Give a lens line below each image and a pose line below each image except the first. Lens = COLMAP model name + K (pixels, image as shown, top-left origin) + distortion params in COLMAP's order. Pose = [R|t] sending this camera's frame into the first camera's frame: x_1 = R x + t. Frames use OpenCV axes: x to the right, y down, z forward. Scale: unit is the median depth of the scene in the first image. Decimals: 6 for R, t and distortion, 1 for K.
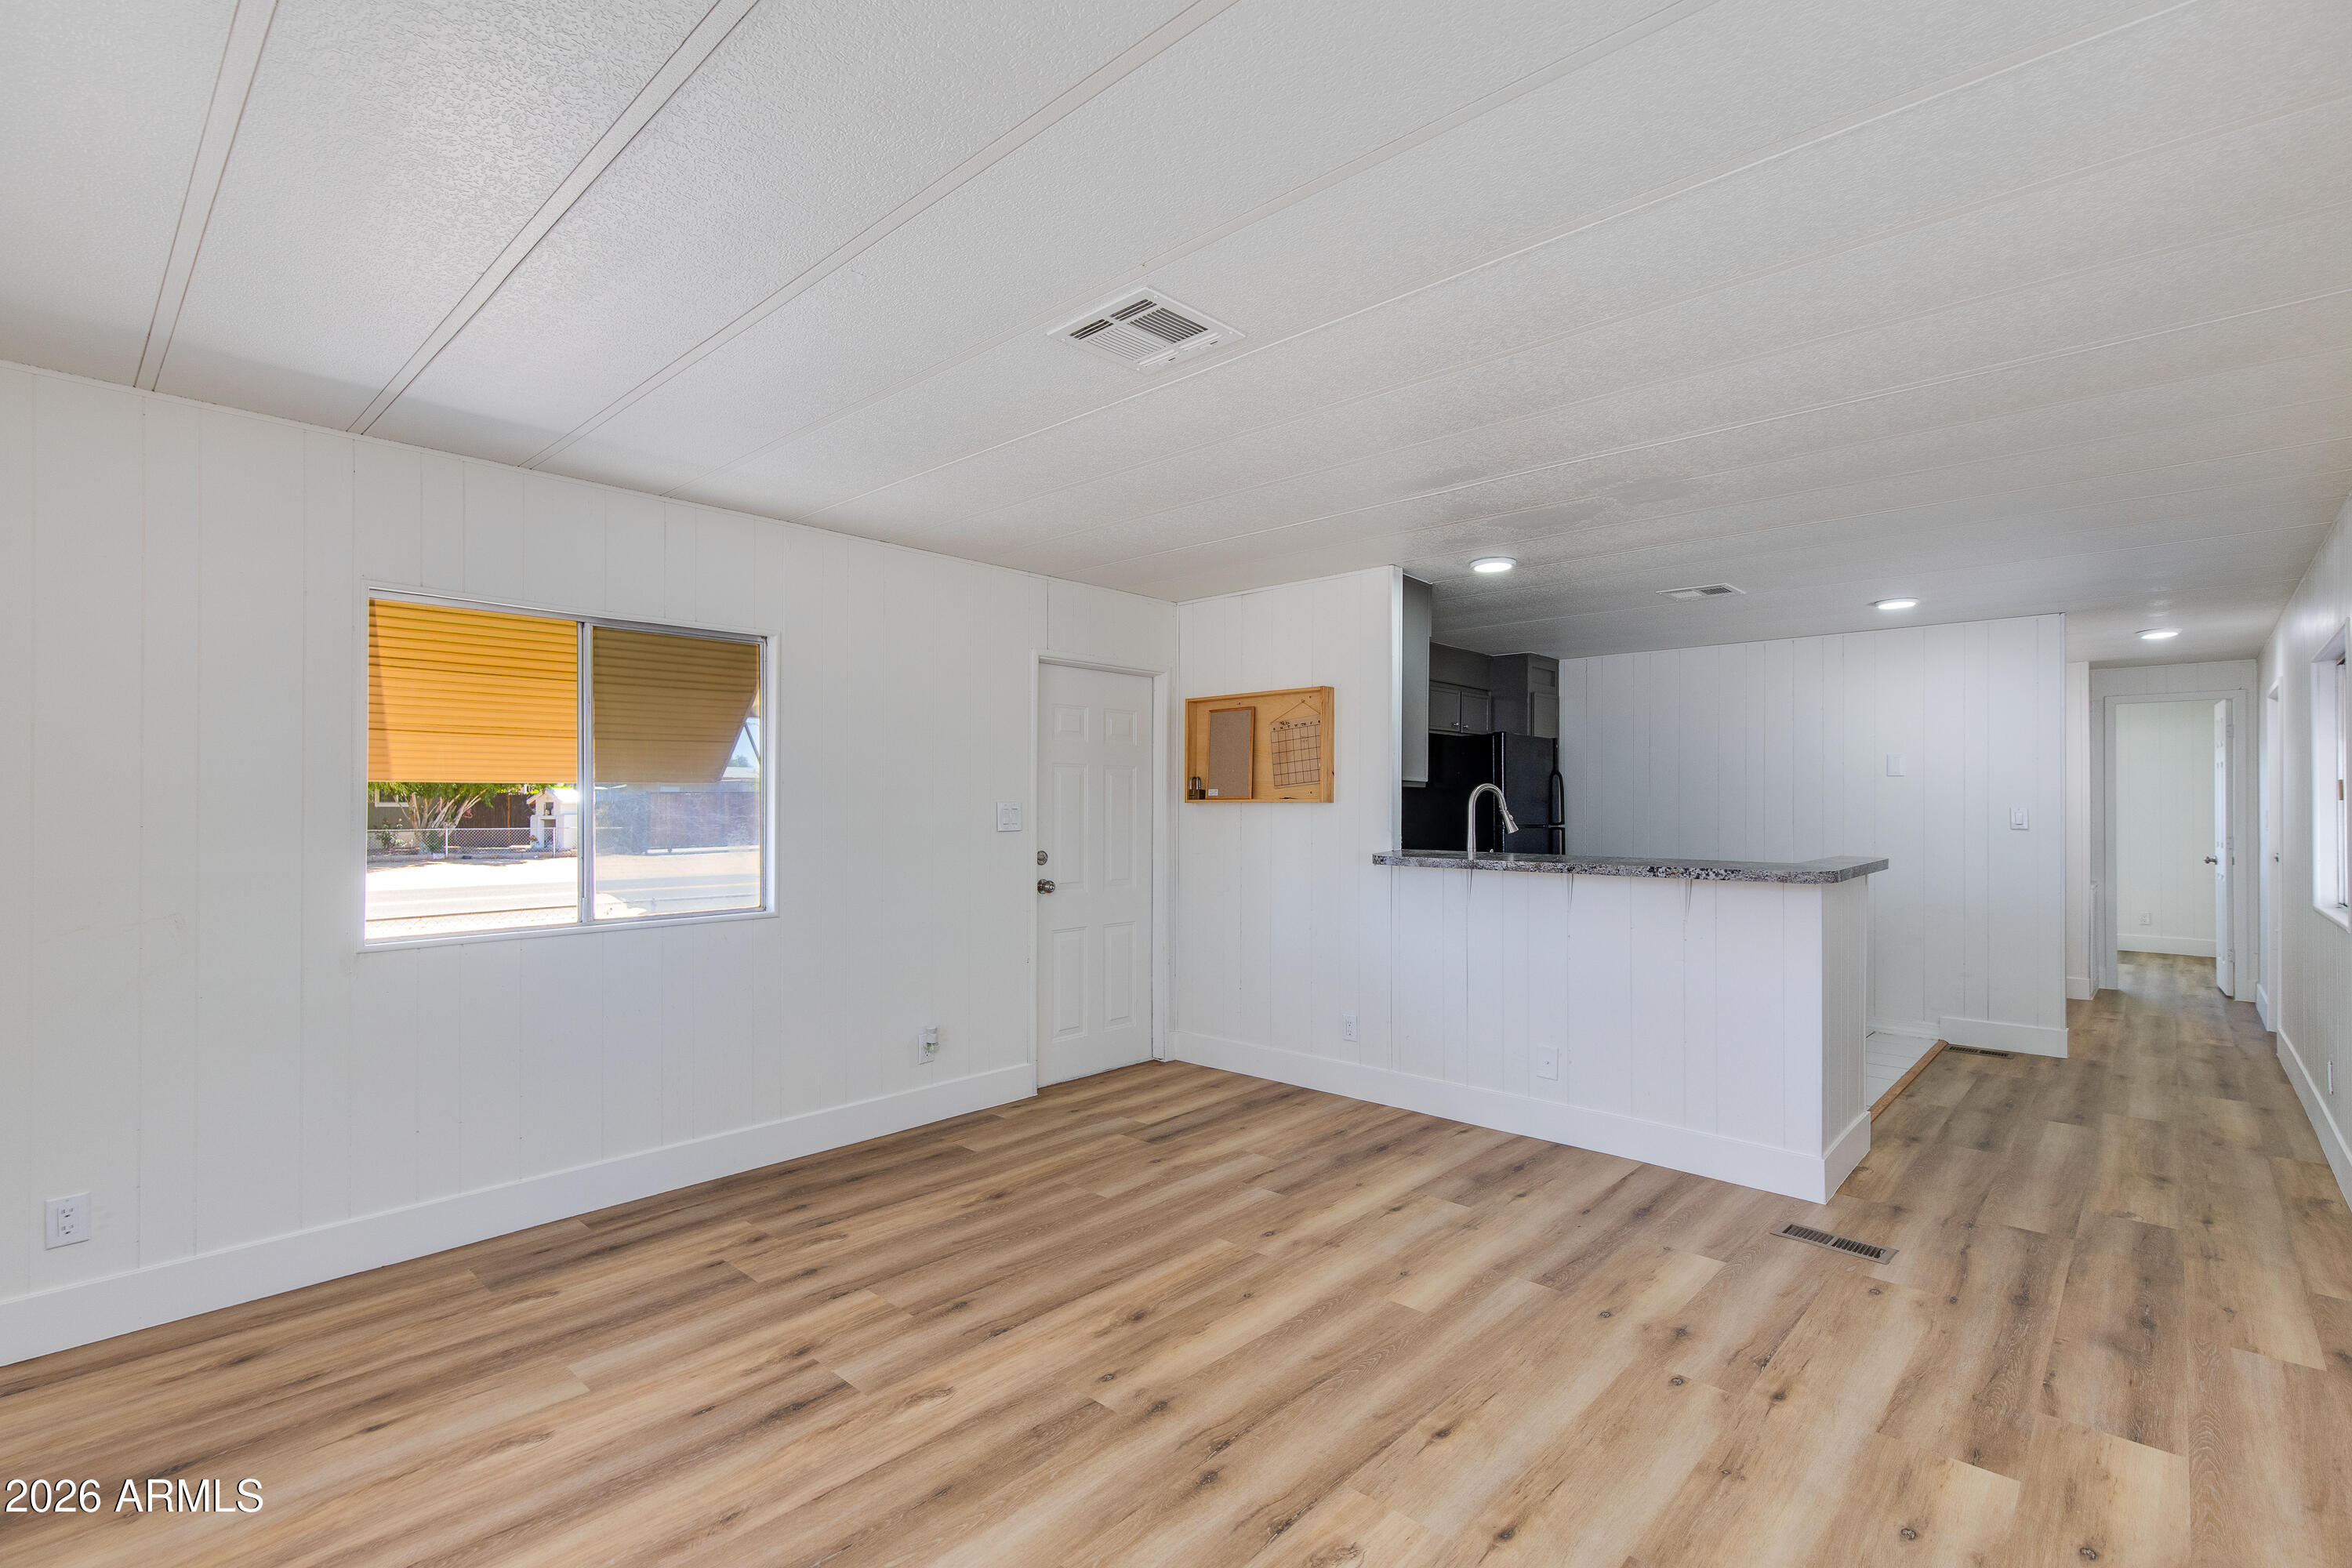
lens RADIAL K [[1068.2, 0, 1196.0], [0, 1068.2, 803.8], [0, 0, 1]] dist [0.009546, -0.002999]
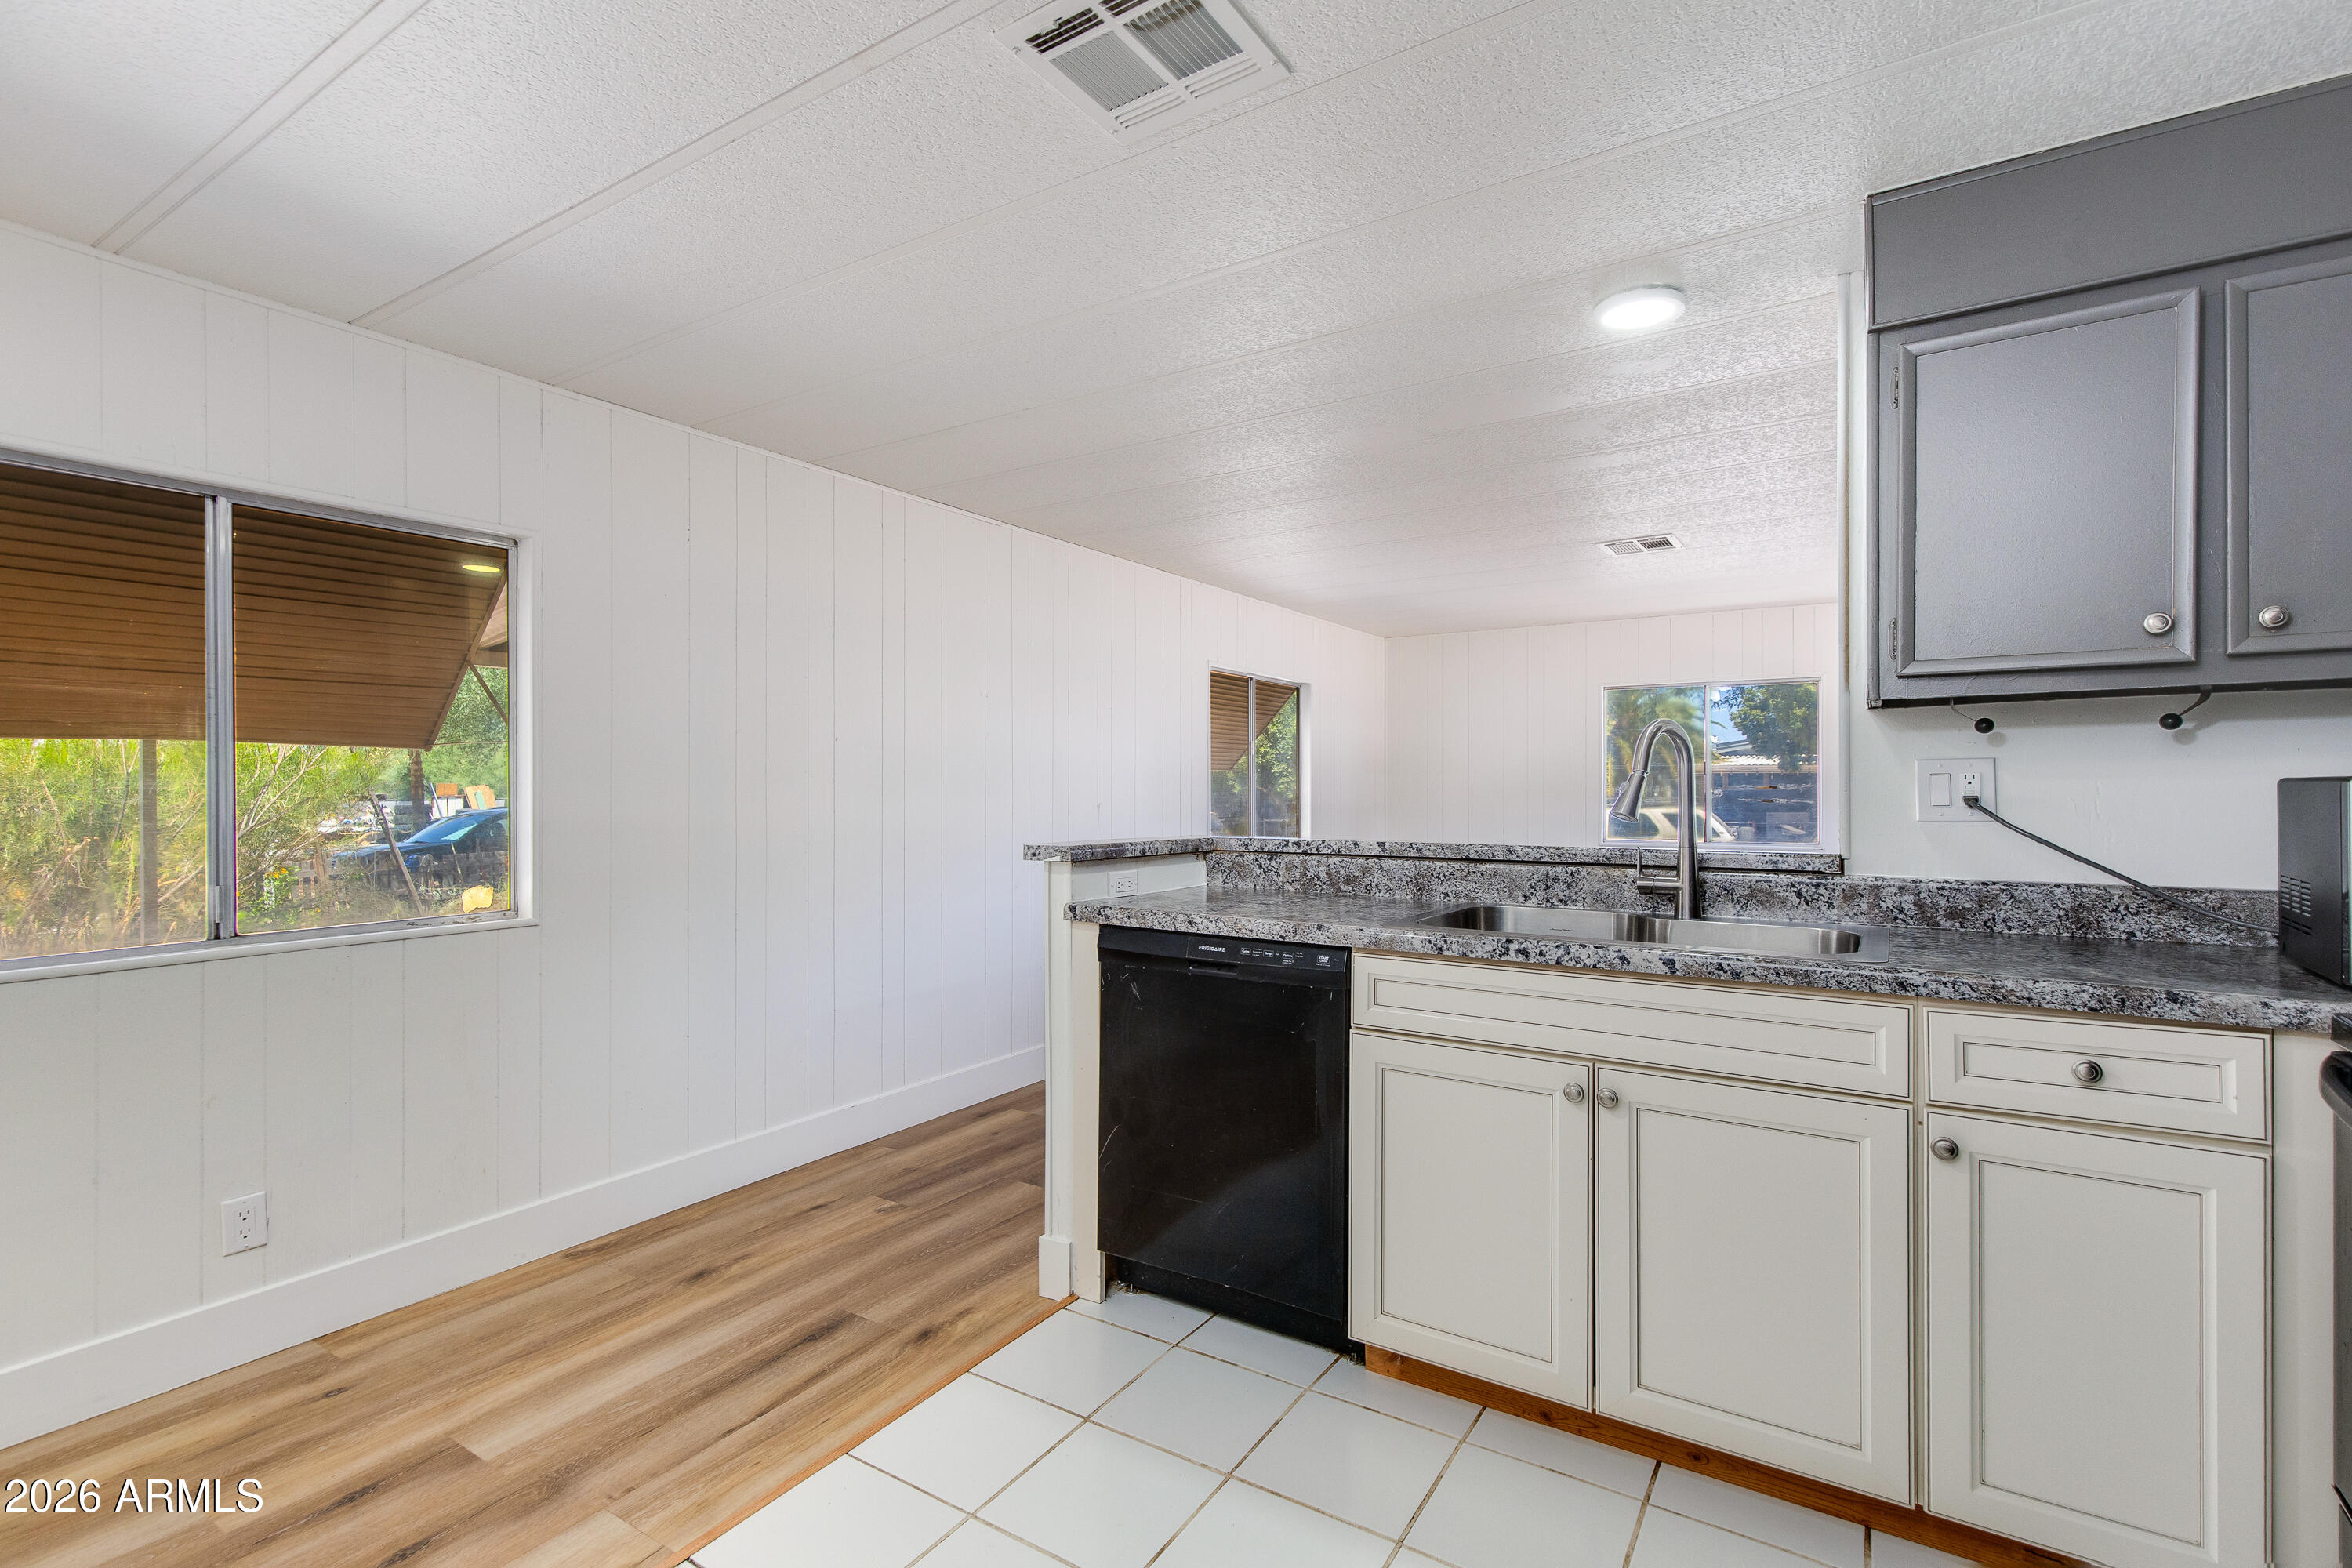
lens RADIAL K [[1068.2, 0, 1219.5], [0, 1068.2, 810.3], [0, 0, 1]] dist [0.009546, -0.002999]
pose [[-0.983355, -0.003094, -0.181669, 0.716650], [-0.006885, 0.999771, 0.020239, 0.019822], [0.181565, 0.021153, -0.983151, 1.845843]]
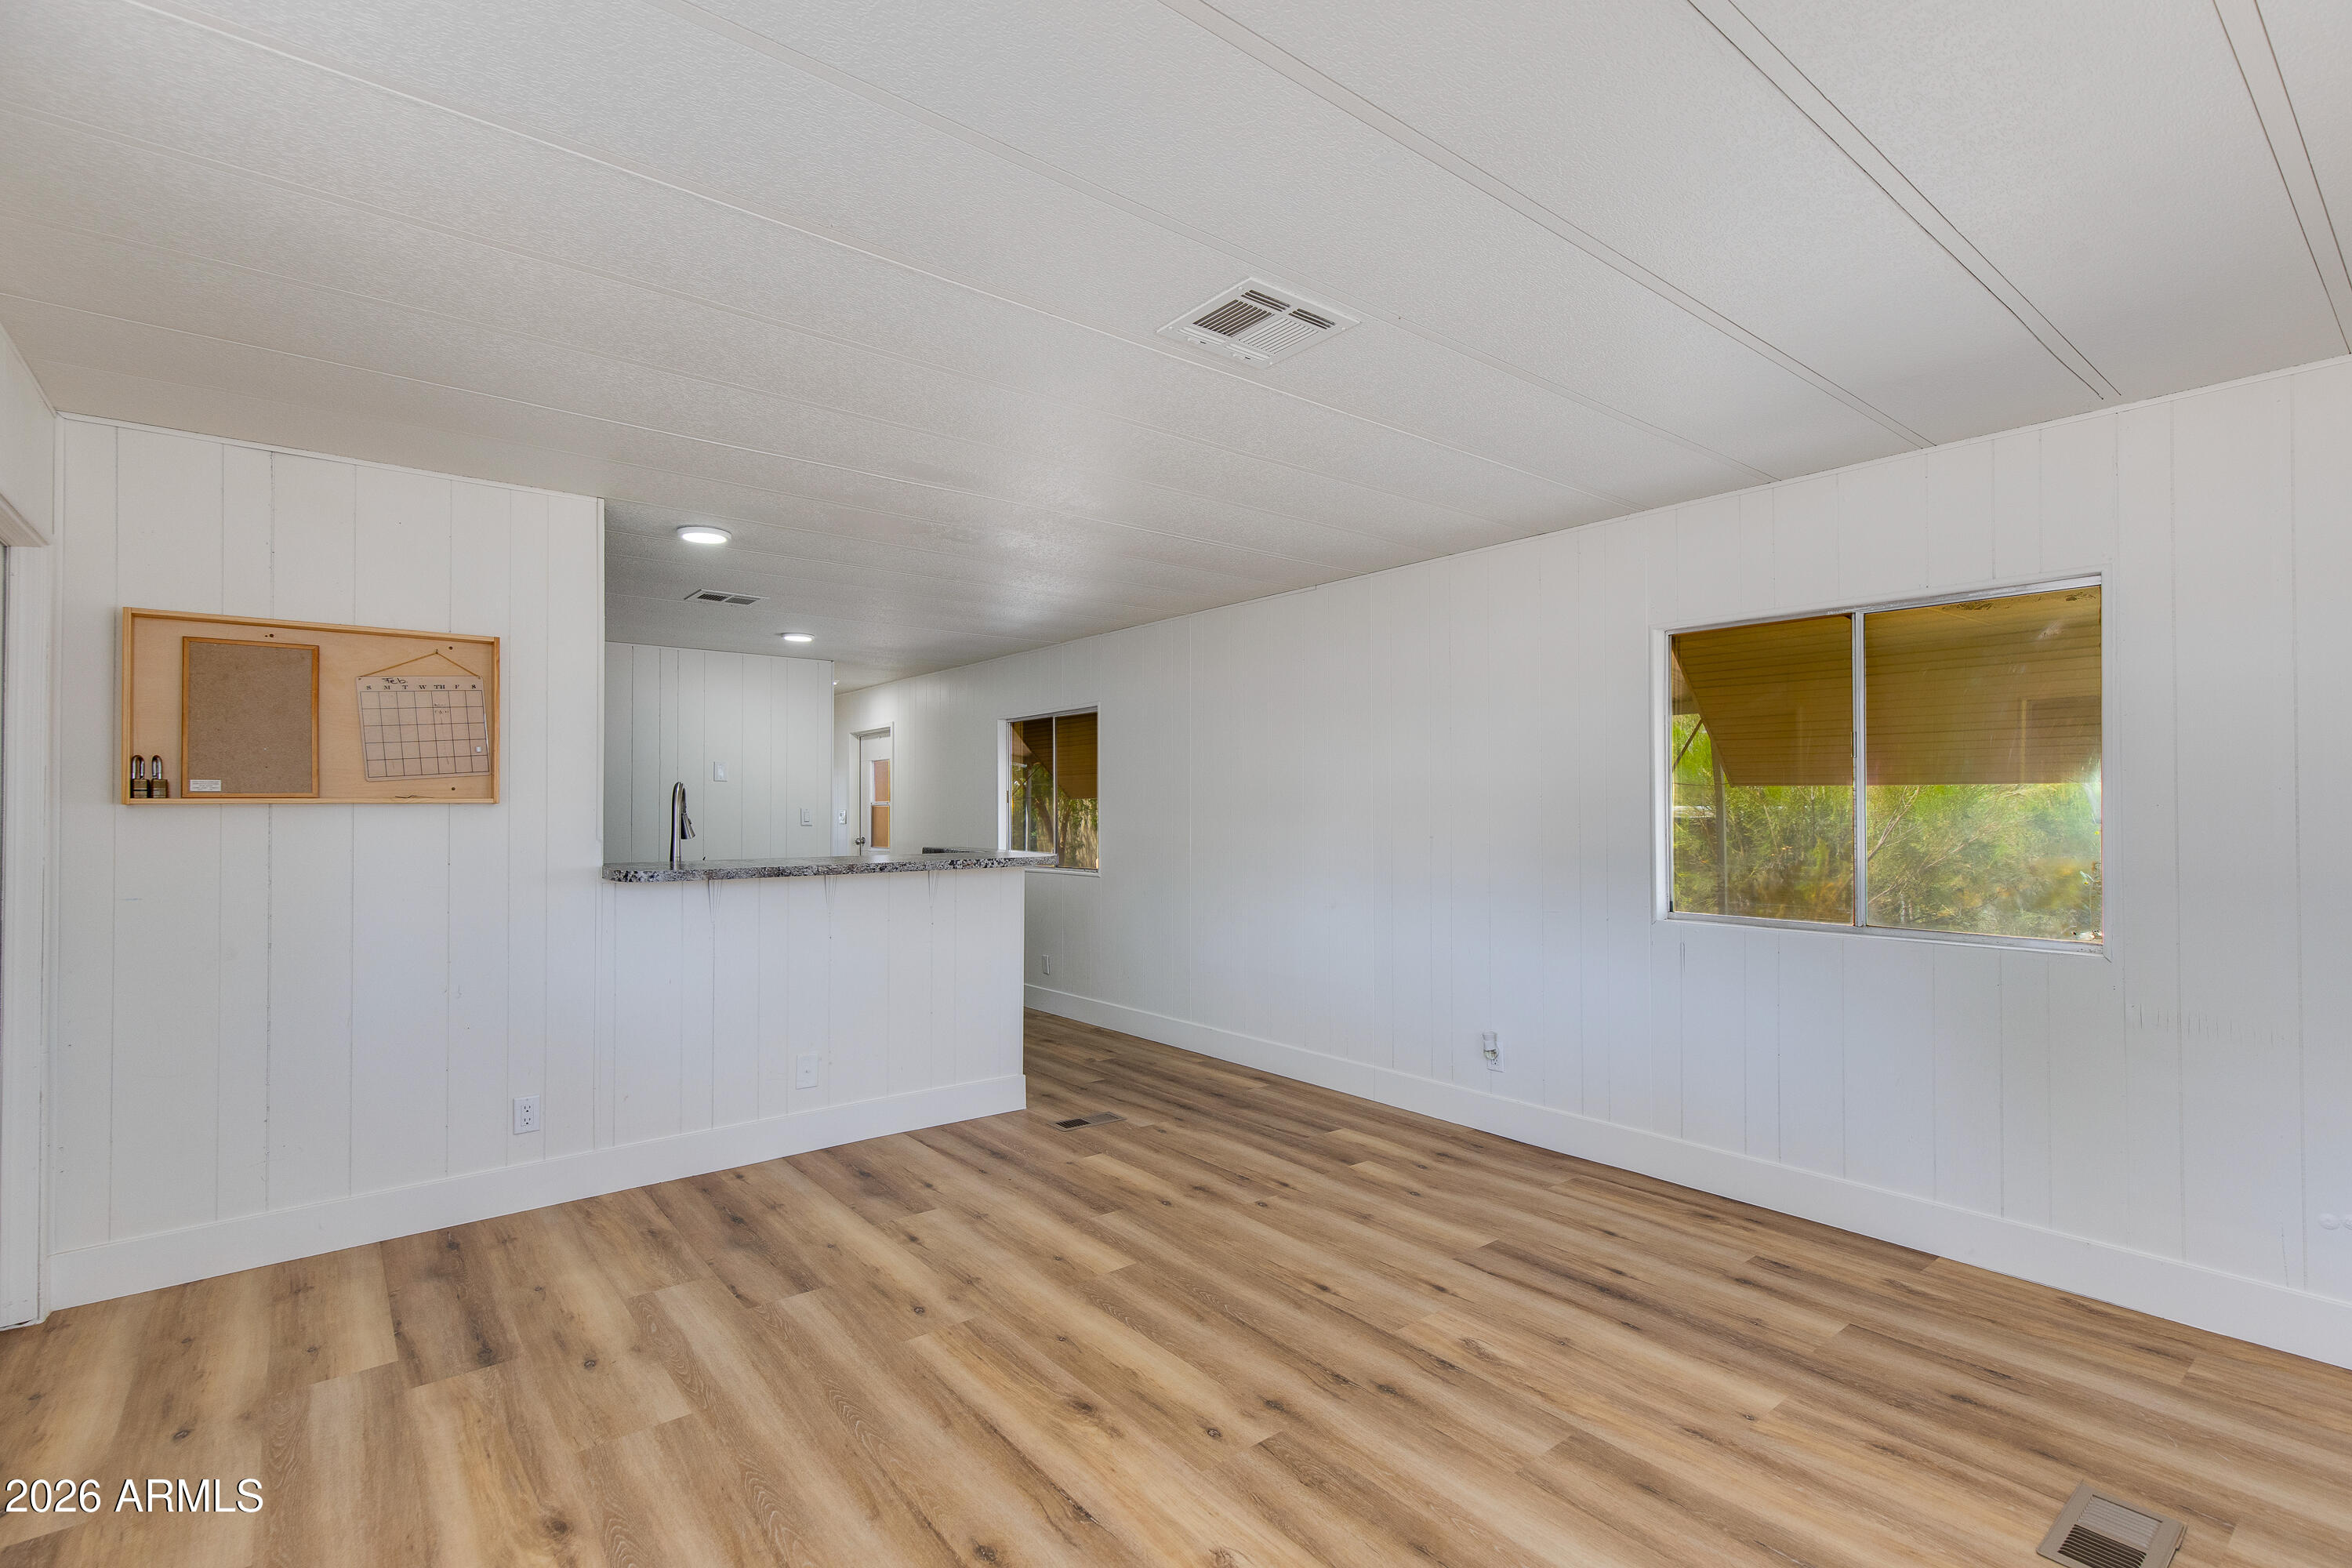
lens RADIAL K [[1068.2, 0, 1164.1], [0, 1068.2, 819.5], [0, 0, 1]] dist [0.009546, -0.002999]
pose [[0.161993, -0.012443, 0.986713, -0.662970], [0.002555, 0.999922, 0.012190, 0.002050], [-0.986789, 0.000546, 0.162012, 0.604066]]
